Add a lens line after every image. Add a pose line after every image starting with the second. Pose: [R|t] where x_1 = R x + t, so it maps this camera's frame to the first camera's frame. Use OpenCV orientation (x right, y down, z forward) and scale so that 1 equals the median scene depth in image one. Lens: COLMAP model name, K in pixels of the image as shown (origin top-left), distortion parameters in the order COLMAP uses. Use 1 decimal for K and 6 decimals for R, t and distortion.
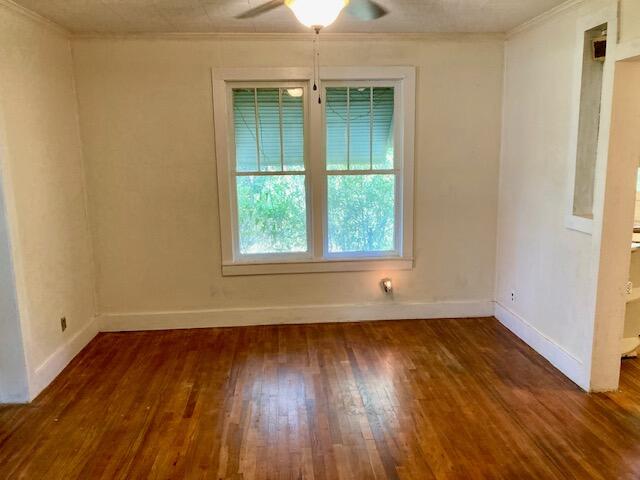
lens RADIAL K [[529.7, 0, 320.2], [0, 529.7, 251.6], [0, 0, 1]] dist [0.114403, -0.202727]
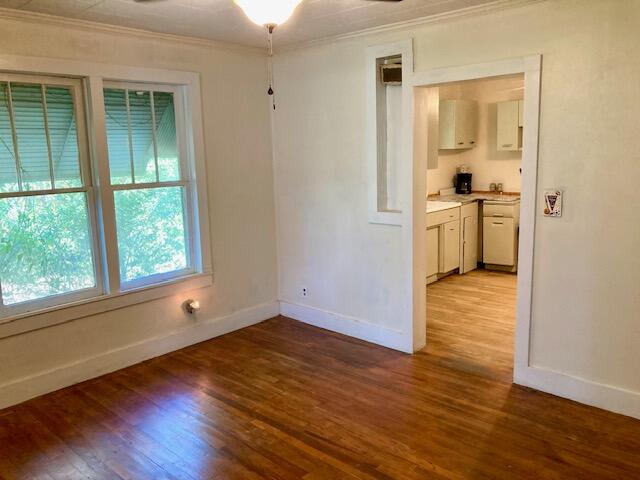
lens RADIAL K [[530.3, 0, 320.0], [0, 530.3, 240.0], [0, 0, 1]] dist [0.003202, 0.002258]
pose [[0.725319, -0.121596, 0.677589, -0.332124], [0.147252, 0.988900, 0.019837, -0.036711], [-0.672480, 0.085388, 0.735173, 0.176532]]
